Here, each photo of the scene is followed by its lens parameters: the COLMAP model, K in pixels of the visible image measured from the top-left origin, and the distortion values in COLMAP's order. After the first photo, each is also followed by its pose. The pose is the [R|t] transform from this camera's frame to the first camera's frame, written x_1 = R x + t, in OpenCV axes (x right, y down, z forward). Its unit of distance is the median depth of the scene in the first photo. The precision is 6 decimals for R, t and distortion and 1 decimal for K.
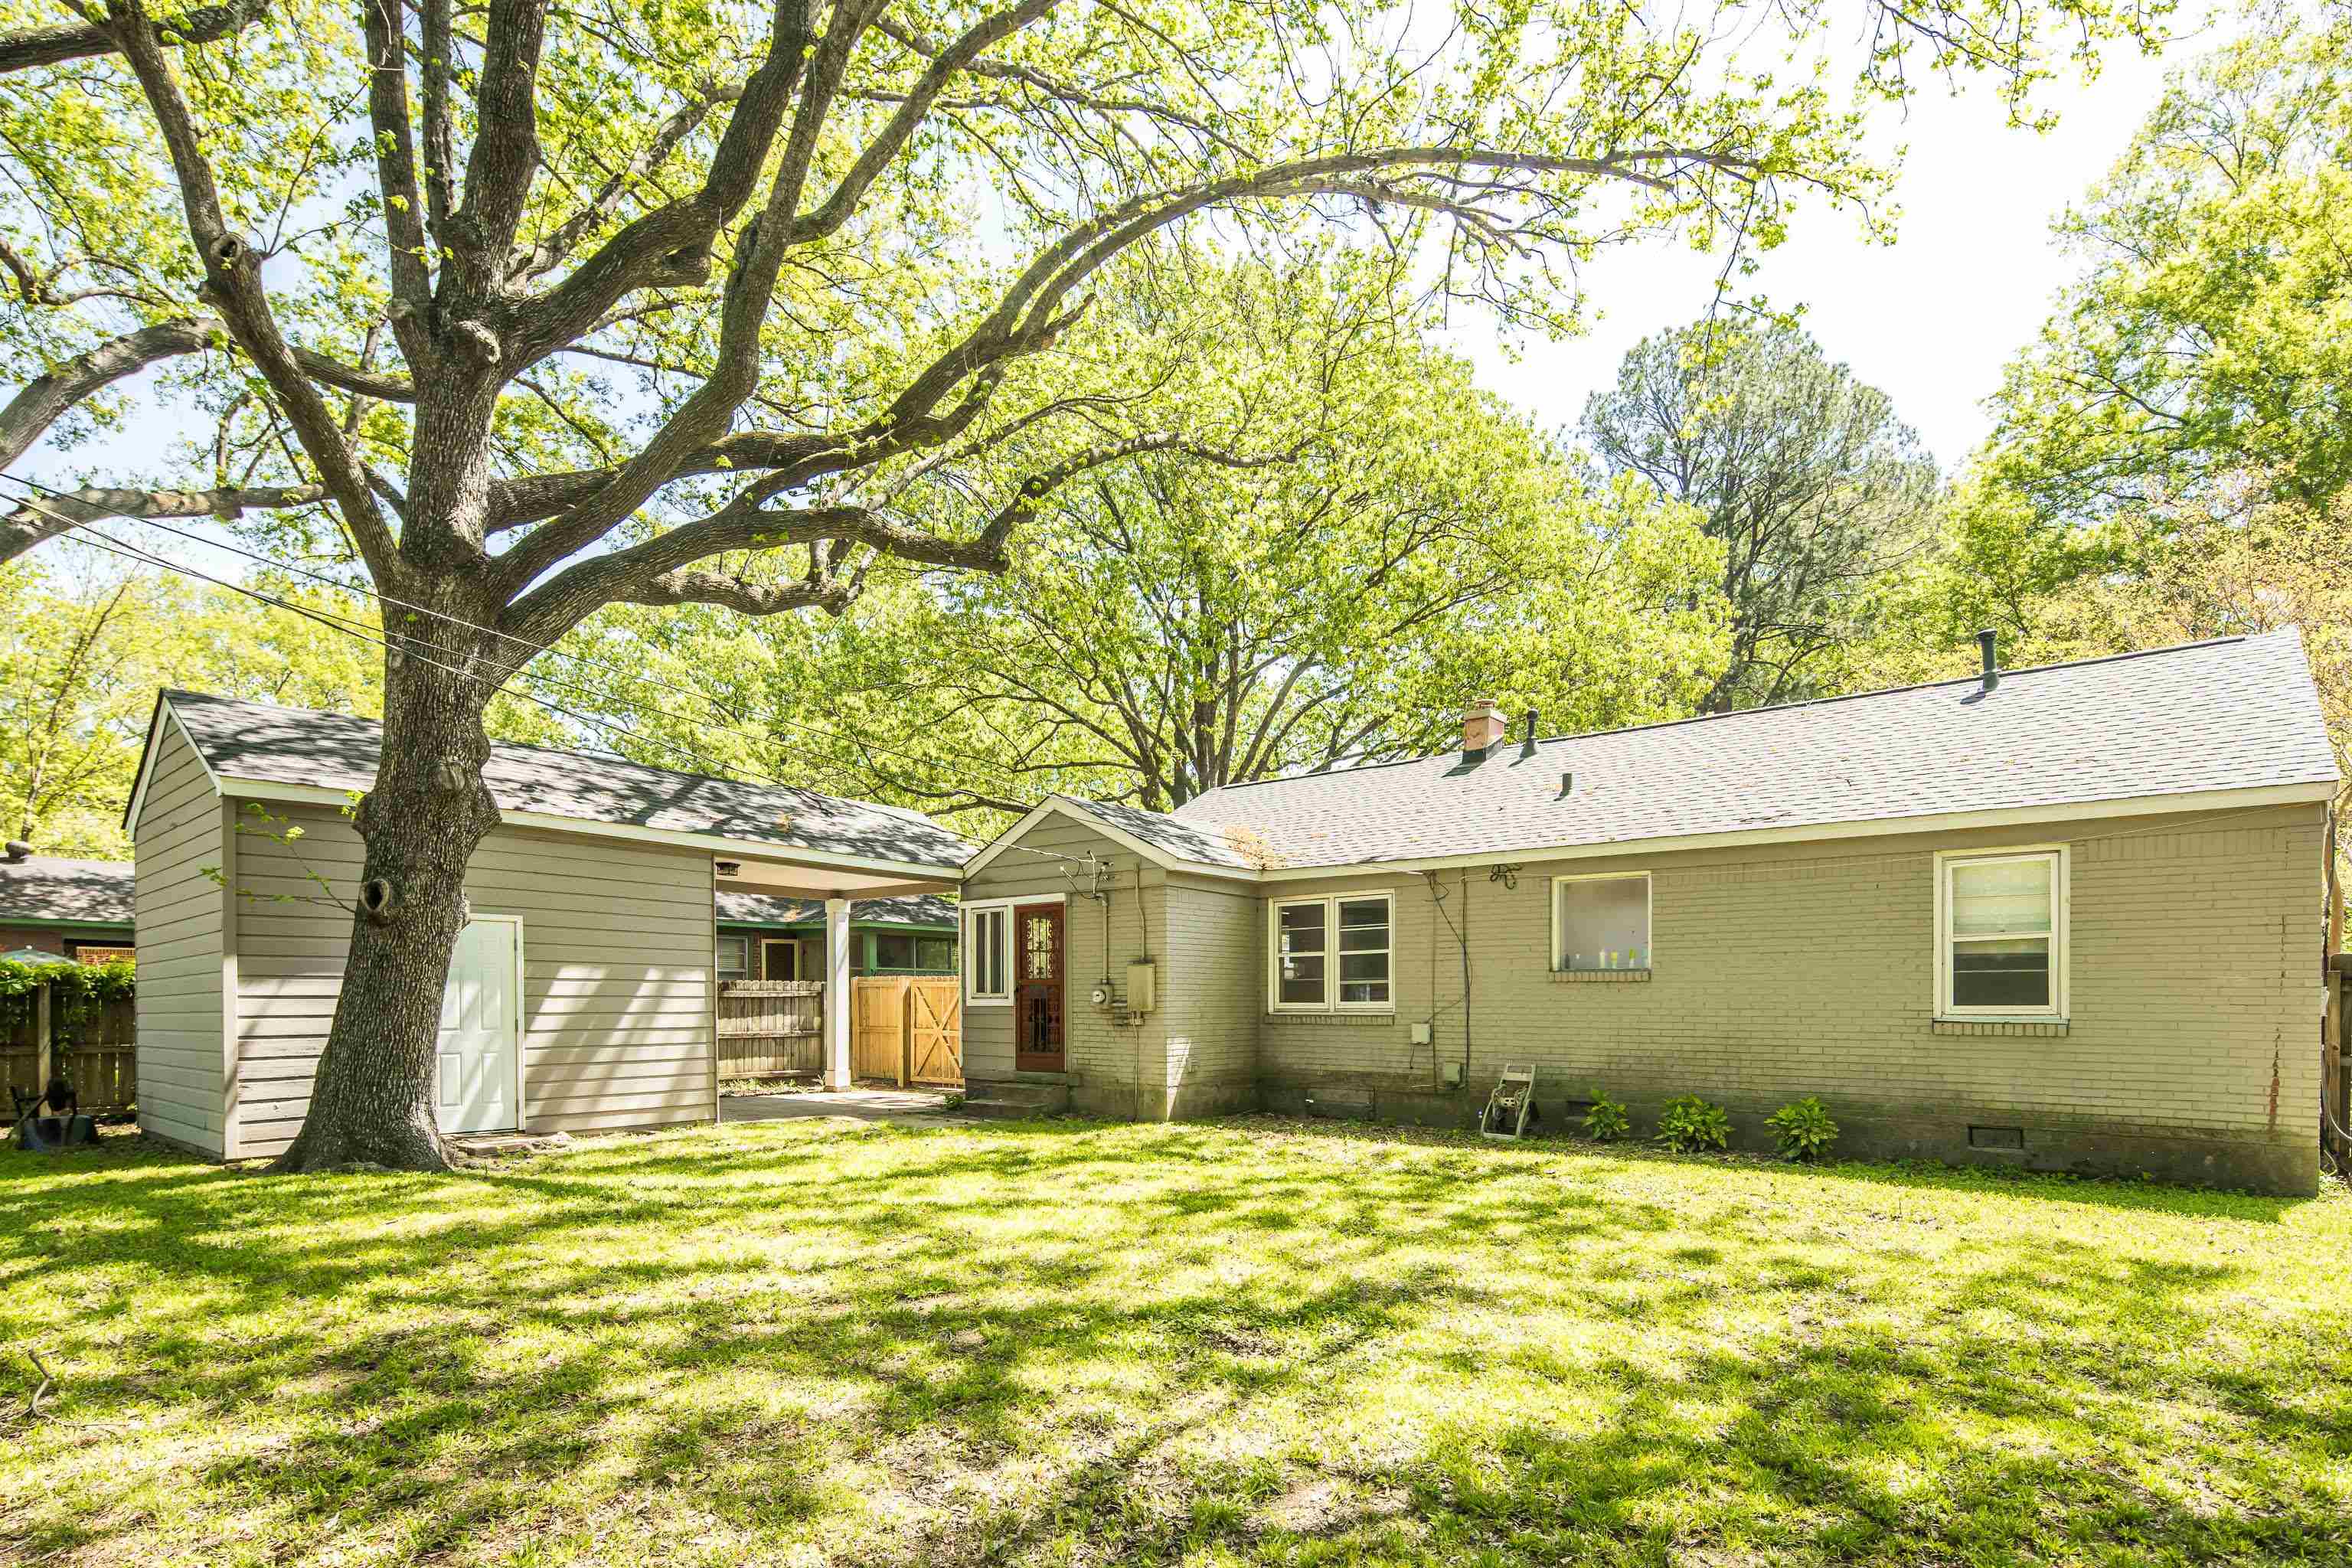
lens RADIAL K [[1142.8, 0, 1164.4], [0, 1142.8, 759.1], [0, 0, 1]] dist [-0.000954, -0.000948]
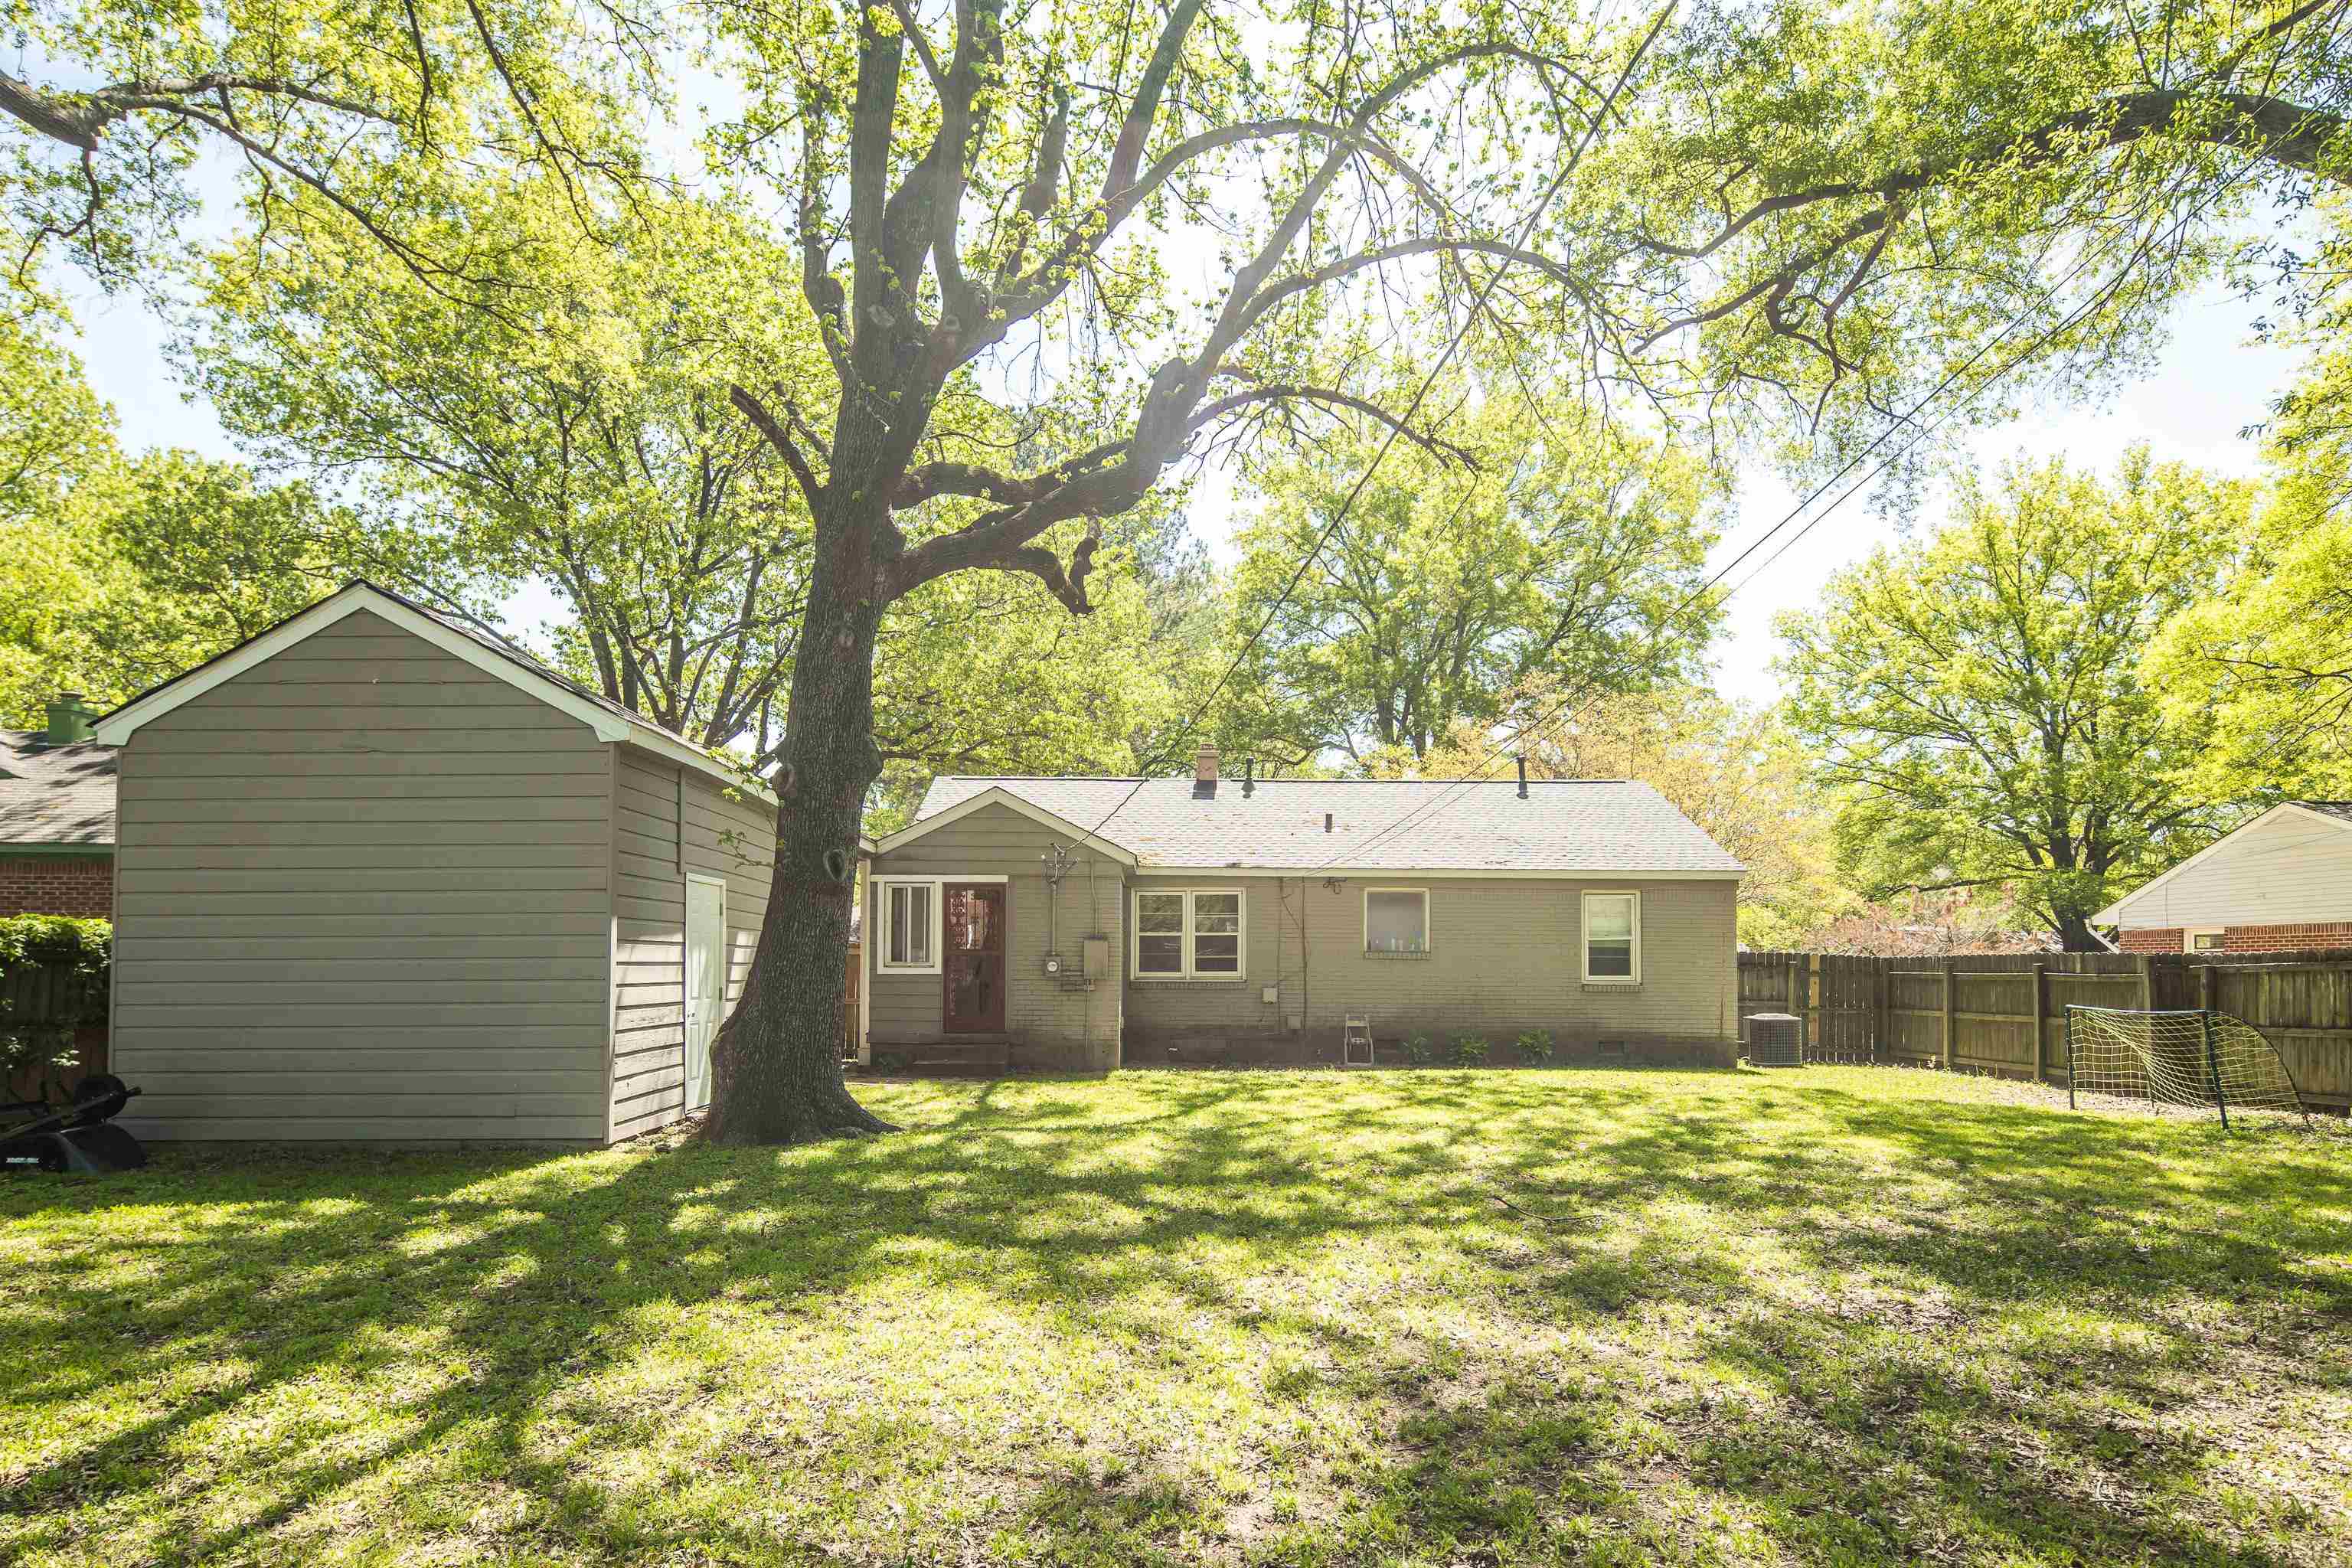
lens RADIAL K [[1142.8, 0, 1164.4], [0, 1142.8, 759.1], [0, 0, 1]] dist [-0.000954, -0.000948]
pose [[0.759255, 0.122576, 0.639145, -0.884663], [-0.138955, 0.989988, -0.024792, 0.012150], [-0.635785, -0.069989, 0.768686, 0.047577]]
